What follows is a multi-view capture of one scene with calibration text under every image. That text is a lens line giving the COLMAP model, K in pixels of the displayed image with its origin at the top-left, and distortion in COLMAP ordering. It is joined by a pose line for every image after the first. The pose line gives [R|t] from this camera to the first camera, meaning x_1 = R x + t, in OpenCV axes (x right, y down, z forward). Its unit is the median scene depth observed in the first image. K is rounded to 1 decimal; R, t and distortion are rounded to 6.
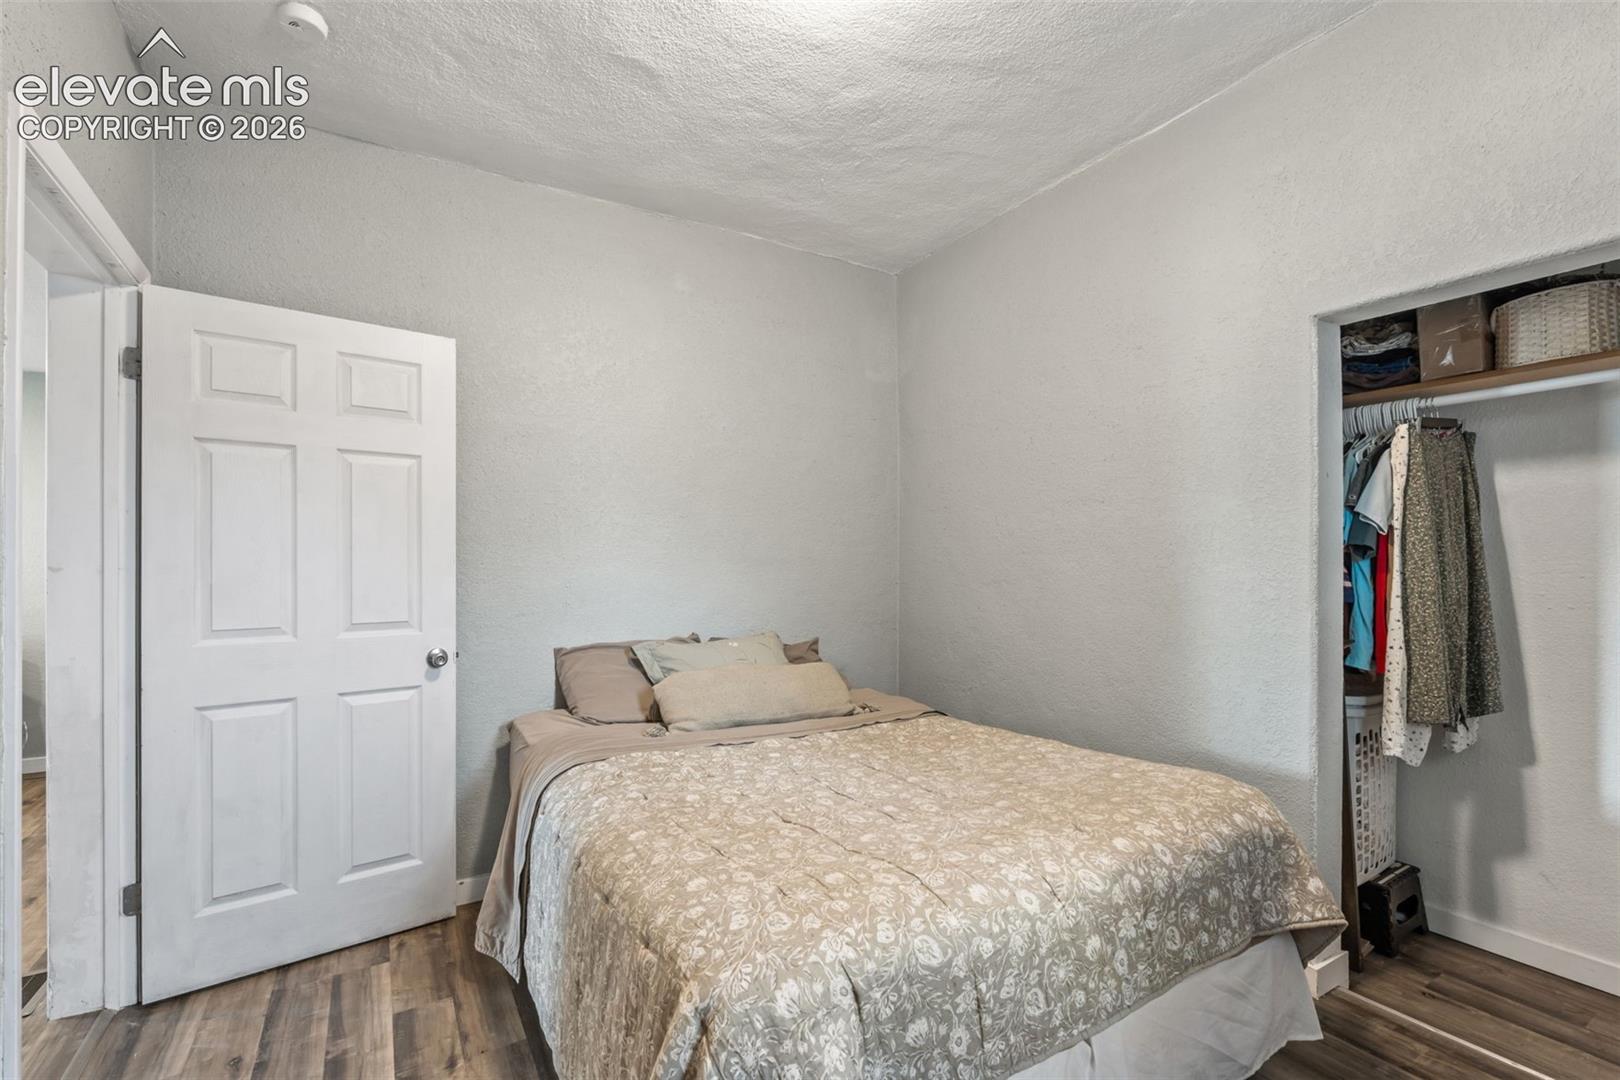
lens RADIAL K [[717.0, 0, 806.2], [0, 717.0, 555.2], [0, 0, 1]] dist [-0.003286, 0.000213]
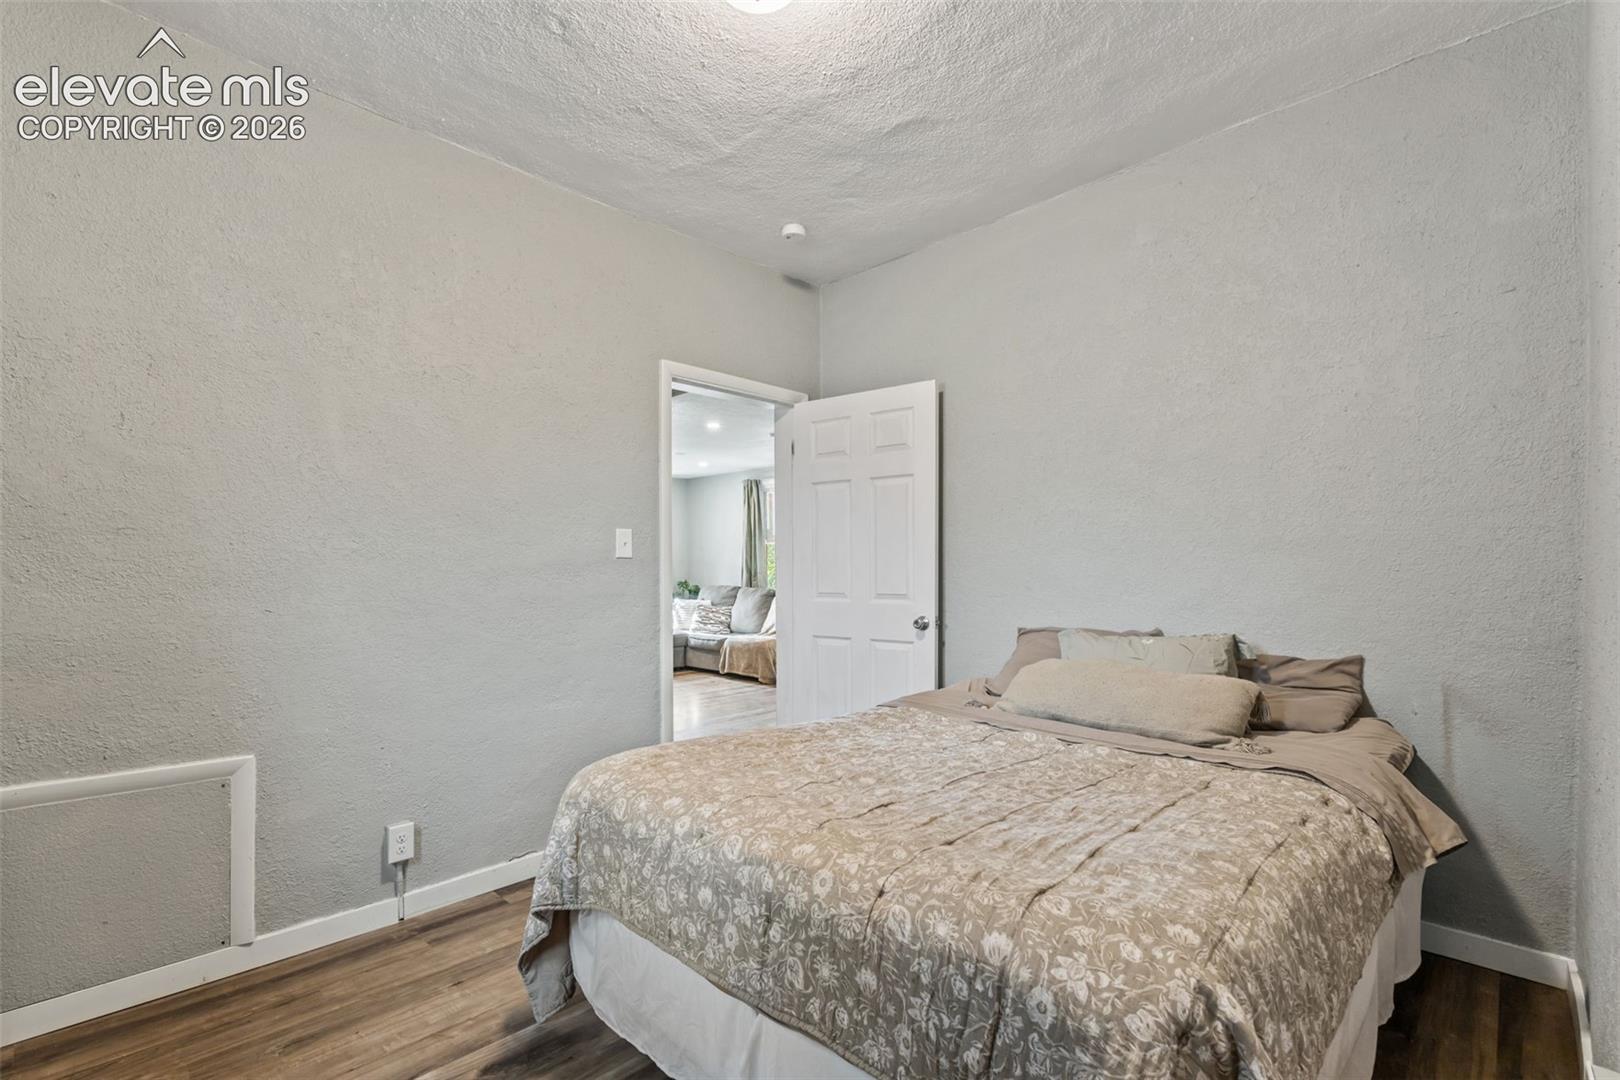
lens RADIAL K [[717.0, 0, 788.9], [0, 717.0, 566.8], [0, 0, 1]] dist [-0.003286, 0.000213]
pose [[0.245728, 0.002563, -0.969335, 1.278330], [0.017628, 0.999819, 0.007113, 0.042582], [0.969178, -0.018835, 0.245639, 0.754755]]
